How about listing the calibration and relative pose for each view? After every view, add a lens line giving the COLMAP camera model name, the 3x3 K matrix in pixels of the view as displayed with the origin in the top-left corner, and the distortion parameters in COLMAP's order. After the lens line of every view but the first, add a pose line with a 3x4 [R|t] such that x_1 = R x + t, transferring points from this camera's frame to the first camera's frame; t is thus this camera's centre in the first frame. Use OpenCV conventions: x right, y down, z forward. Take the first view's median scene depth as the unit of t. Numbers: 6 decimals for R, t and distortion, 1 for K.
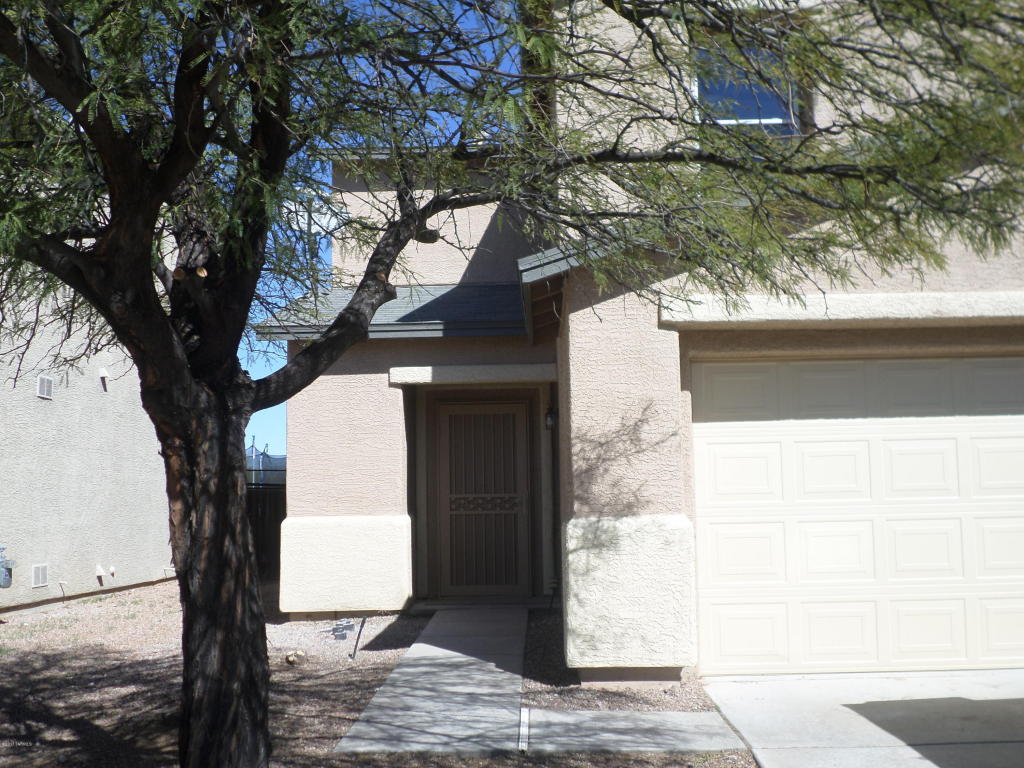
lens RADIAL K [[1089.8, 0, 514.0], [0, 1089.8, 379.5], [0, 0, 1]] dist [-0.067792, 0.000000]
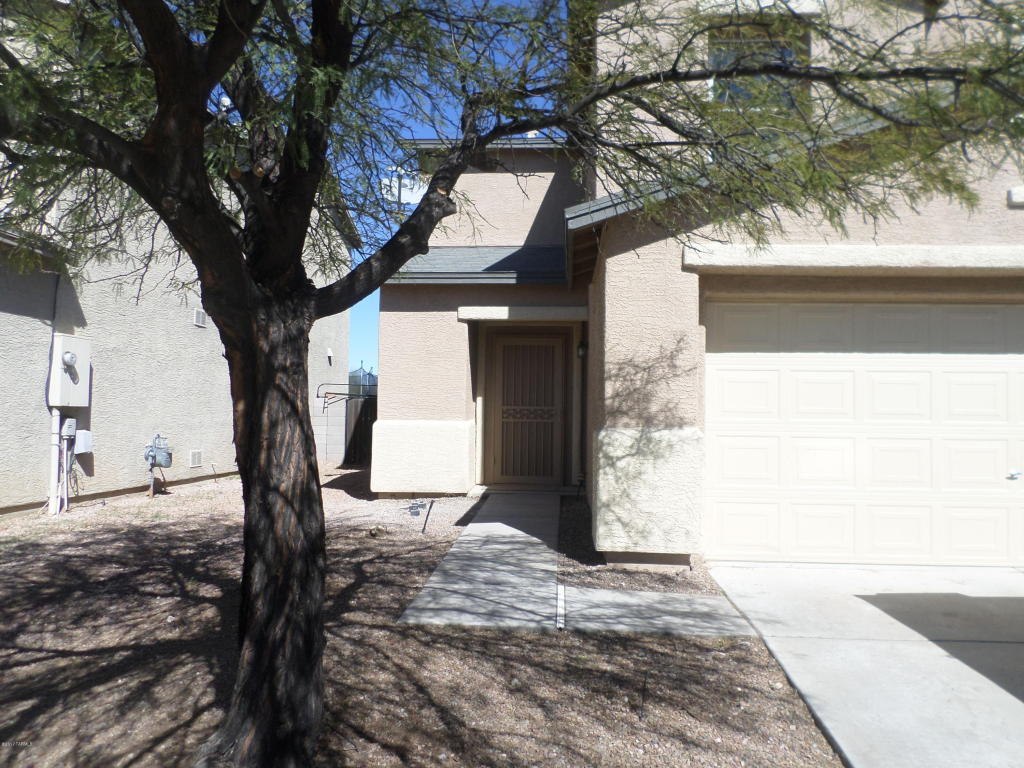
lens RADIAL K [[771.2, 0, 510.5], [0, 771.2, 385.4], [0, 0, 1]] dist [-0.015053, -0.015635]
pose [[0.998406, 0.028759, -0.048561, -0.009002], [-0.024991, 0.996757, 0.076489, 0.017623], [0.050604, -0.075153, 0.995887, 0.145721]]
